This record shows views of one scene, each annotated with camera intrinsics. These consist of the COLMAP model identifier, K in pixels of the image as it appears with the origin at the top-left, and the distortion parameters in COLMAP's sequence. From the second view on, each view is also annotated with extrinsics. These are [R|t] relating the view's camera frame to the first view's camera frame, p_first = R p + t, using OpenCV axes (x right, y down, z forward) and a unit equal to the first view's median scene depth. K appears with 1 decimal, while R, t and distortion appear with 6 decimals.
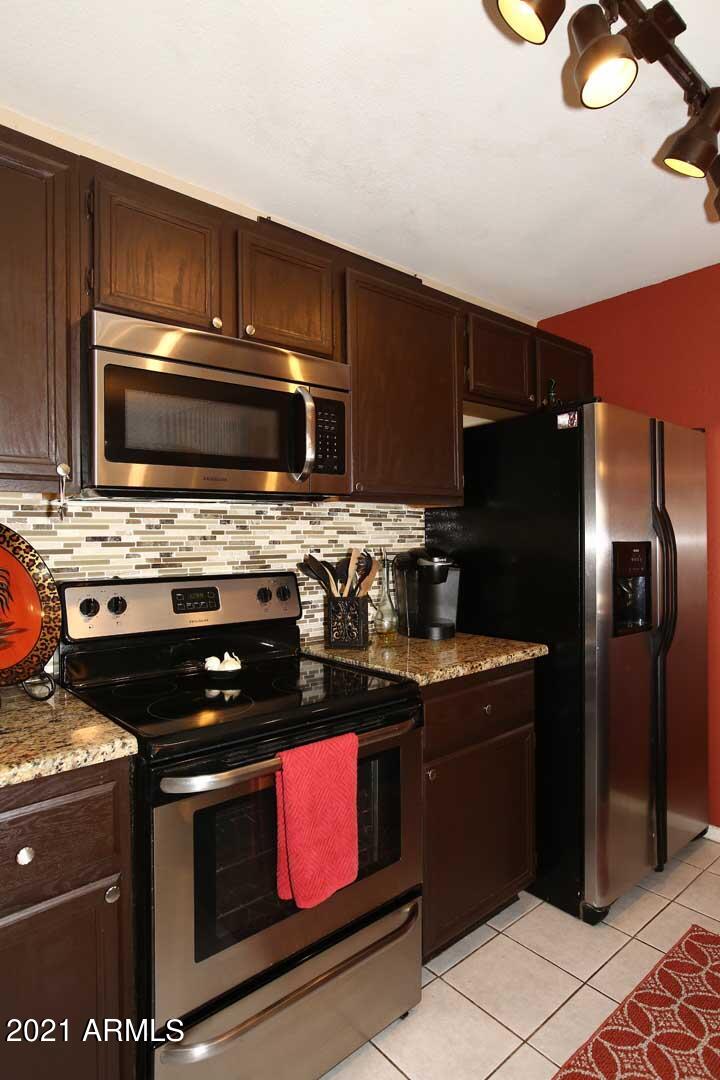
lens RADIAL K [[606.2, 0, 362.8], [0, 606.2, 537.3], [0, 0, 1]] dist [-0.045253, 0.040306]
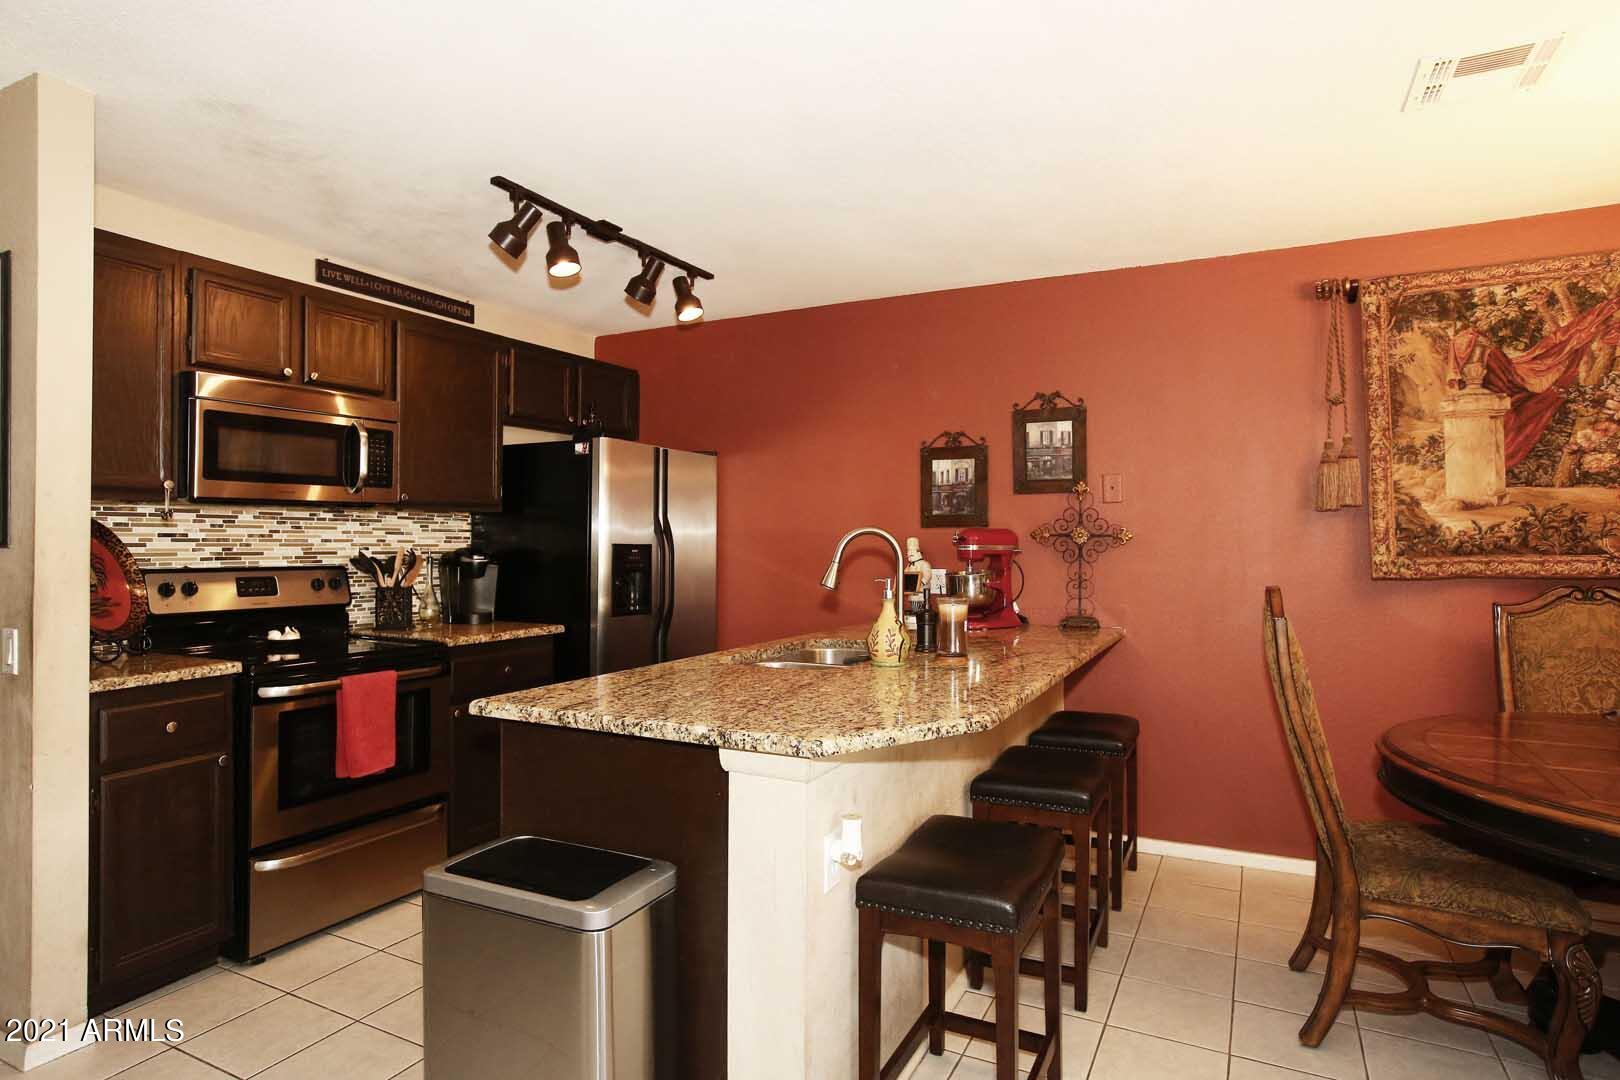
lens RADIAL K [[909.3, 0, 800.5], [0, 909.3, 528.8], [0, 0, 1]] dist [-0.045253, 0.040306]
pose [[0.926821, 0.017720, 0.375084, 0.055150], [-0.011670, 0.999763, -0.018396, 0.007744], [-0.375321, 0.012673, 0.926808, -1.062051]]
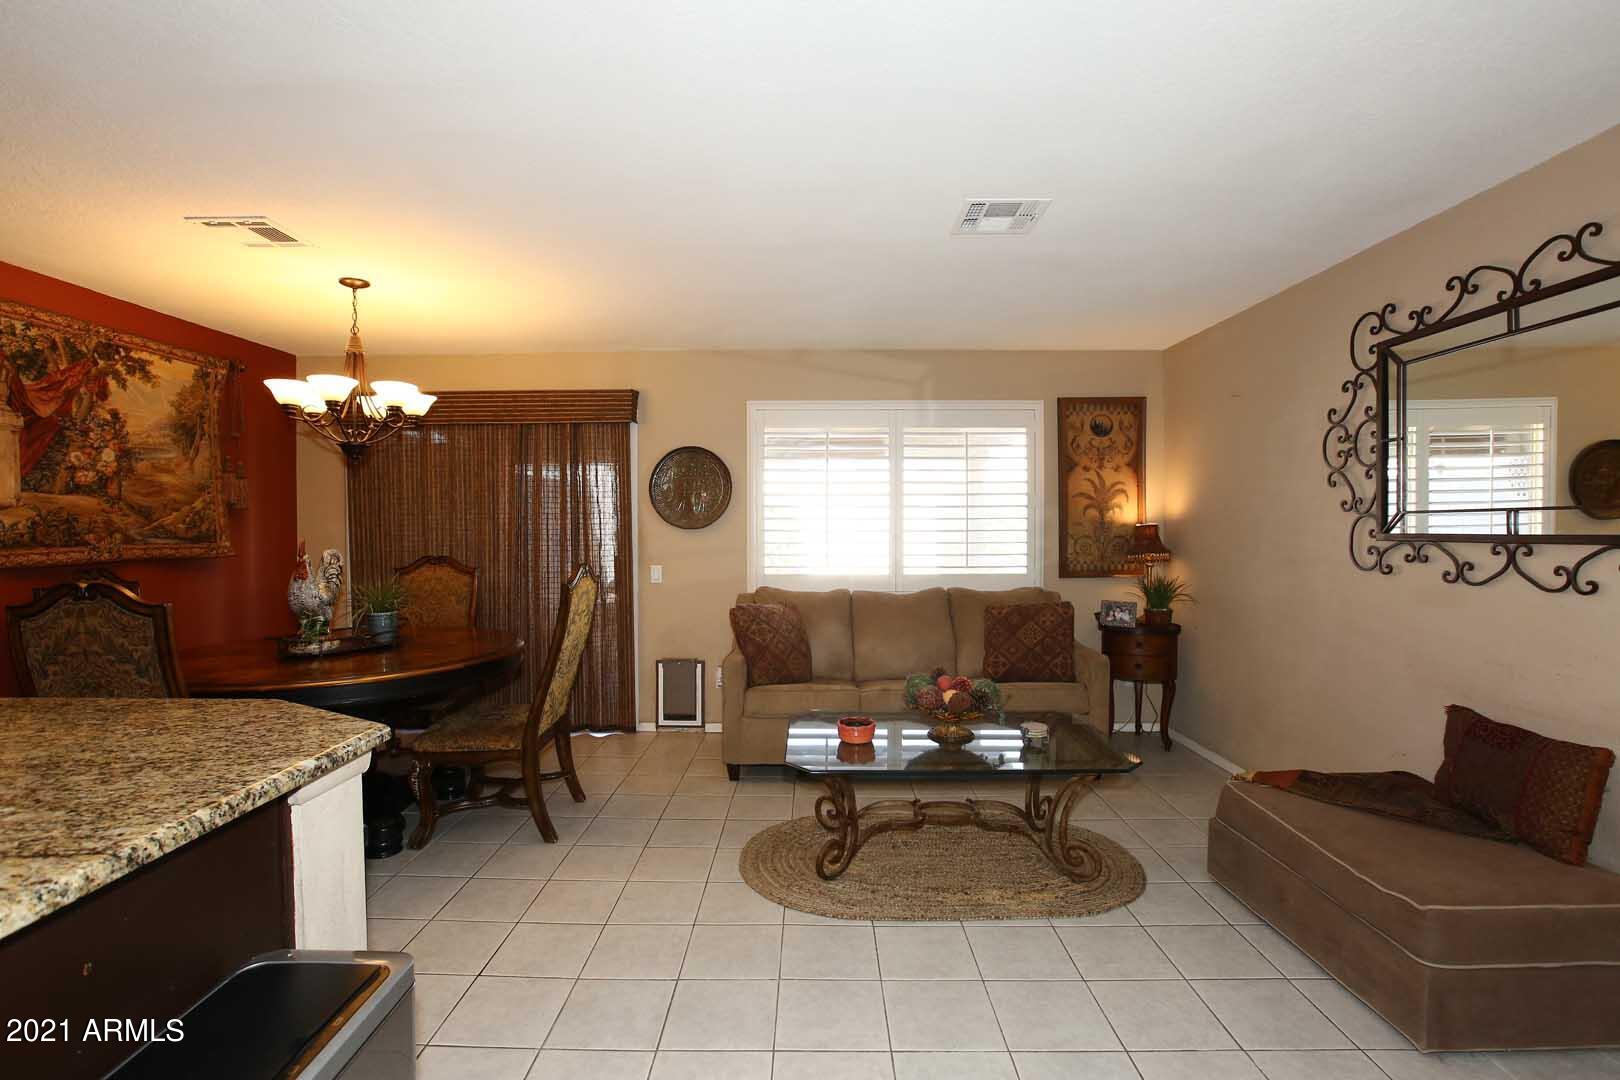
lens RADIAL K [[765.8, 0, 813.3], [0, 765.8, 532.0], [0, 0, 1]] dist [-0.037022, 0.014017]
pose [[-0.755423, 0.004012, 0.655225, -0.518866], [0.009660, 0.999941, 0.005015, -0.018160], [-0.655166, 0.010118, -0.755417, 0.094319]]
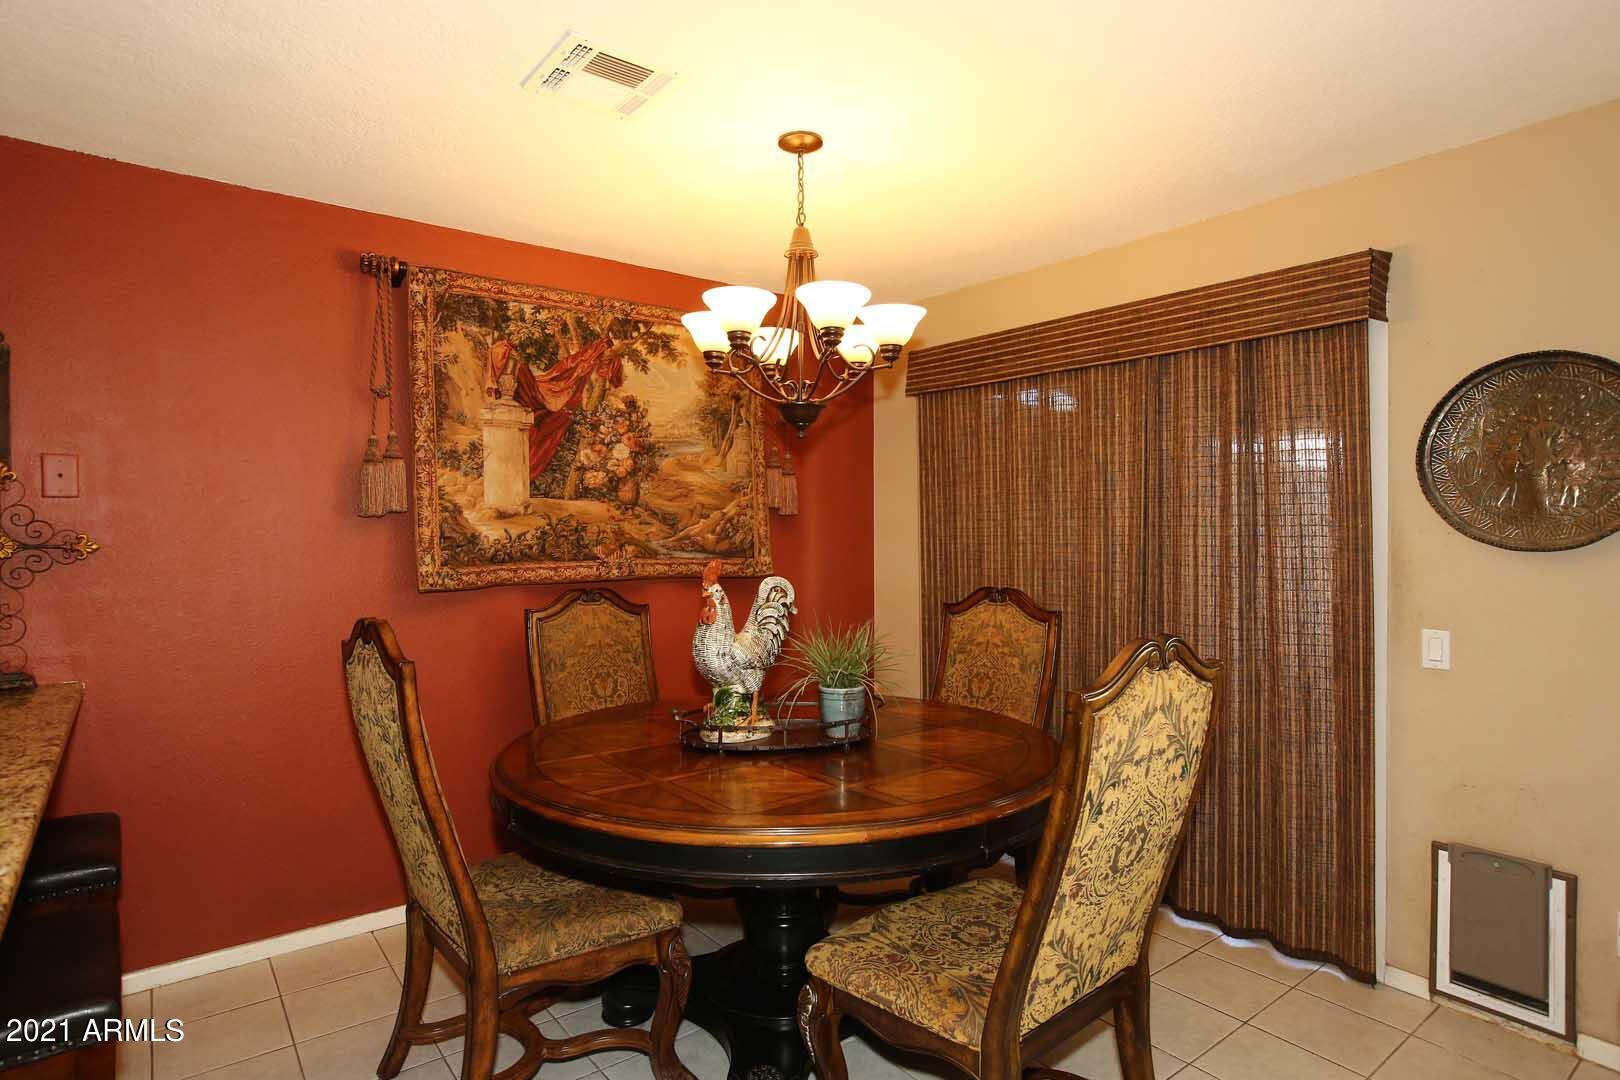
lens RADIAL K [[870.6, 0, 798.8], [0, 870.6, 531.6], [0, 0, 1]] dist [-0.035611, 0.020302]
pose [[0.053886, 0.009444, 0.998502, 0.231370], [-0.000657, 0.999955, -0.009422, -0.033718], [-0.998547, -0.000148, 0.053890, -0.623704]]
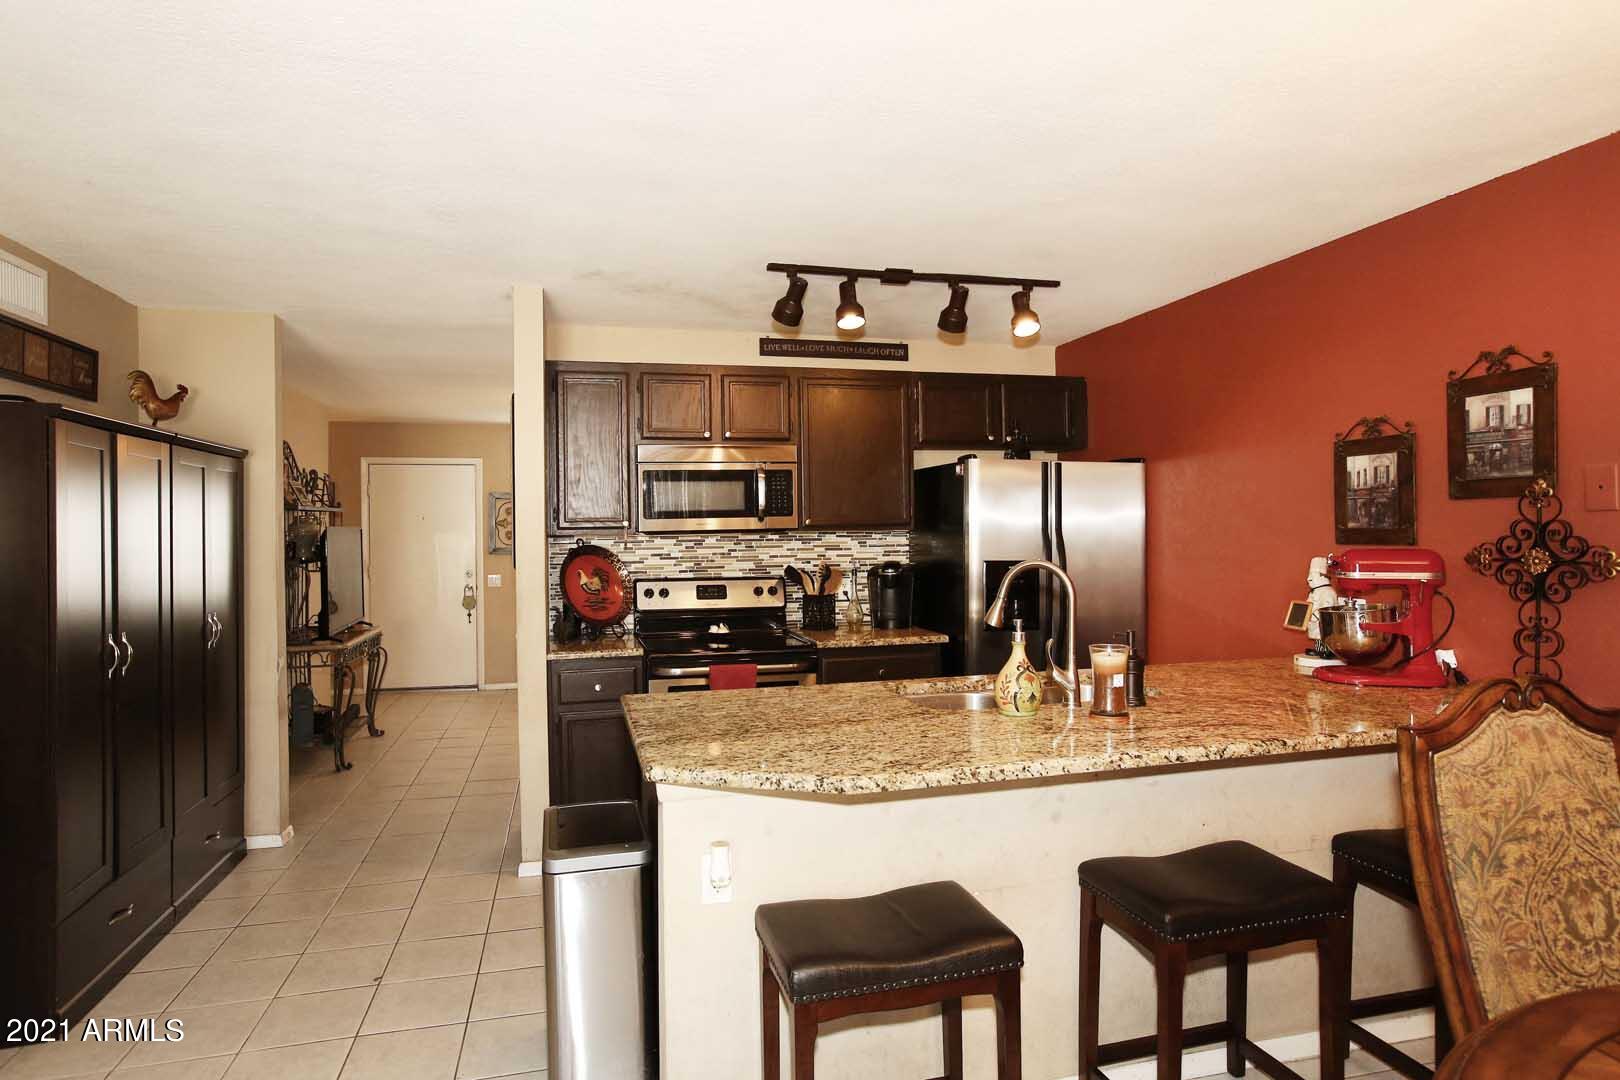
lens RADIAL K [[909.3, 0, 796.3], [0, 909.3, 530.0], [0, 0, 1]] dist [-0.045253, 0.040306]
pose [[0.894394, 0.001678, -0.447277, 1.020550], [0.000897, 0.999984, 0.005545, -0.078031], [0.447279, -0.005360, 0.894378, -1.094183]]
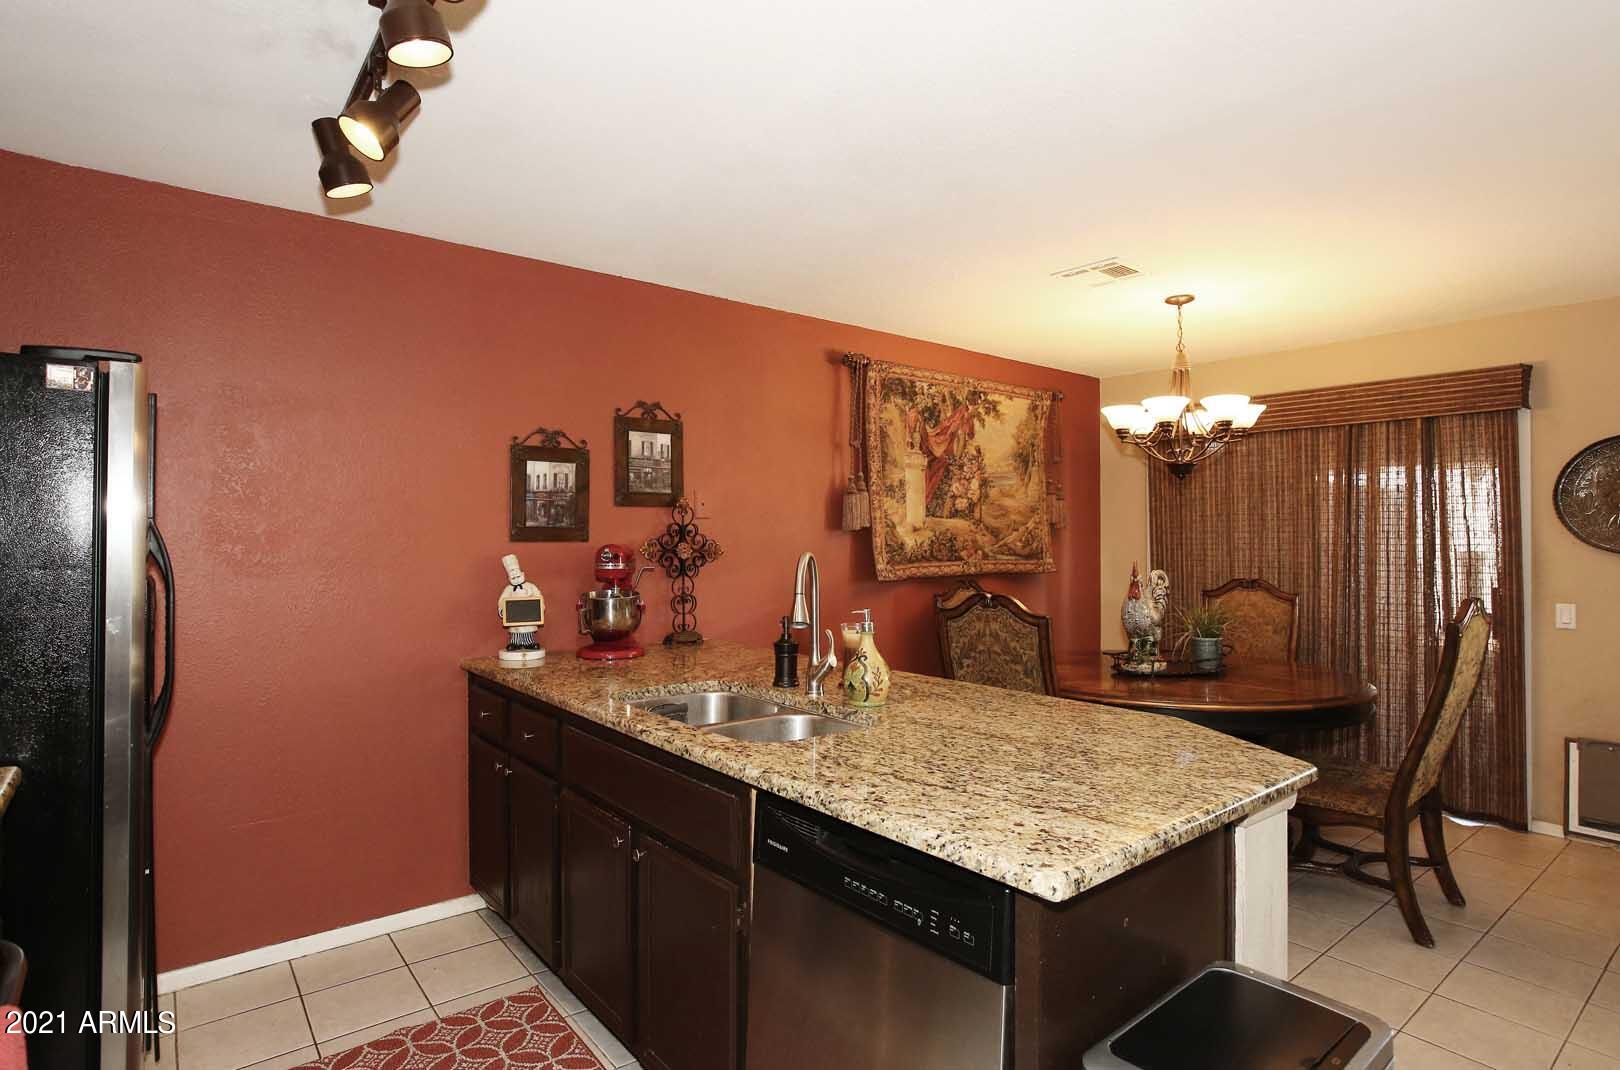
lens RADIAL K [[862.5, 0, 803.1], [0, 862.5, 527.6], [0, 0, 1]] dist [-0.008536, 0.009777]
pose [[0.015866, 0.020260, 0.999669, -0.536708], [-0.002148, 0.999793, -0.020228, -0.036022], [-0.999872, -0.001826, 0.015906, 0.298661]]
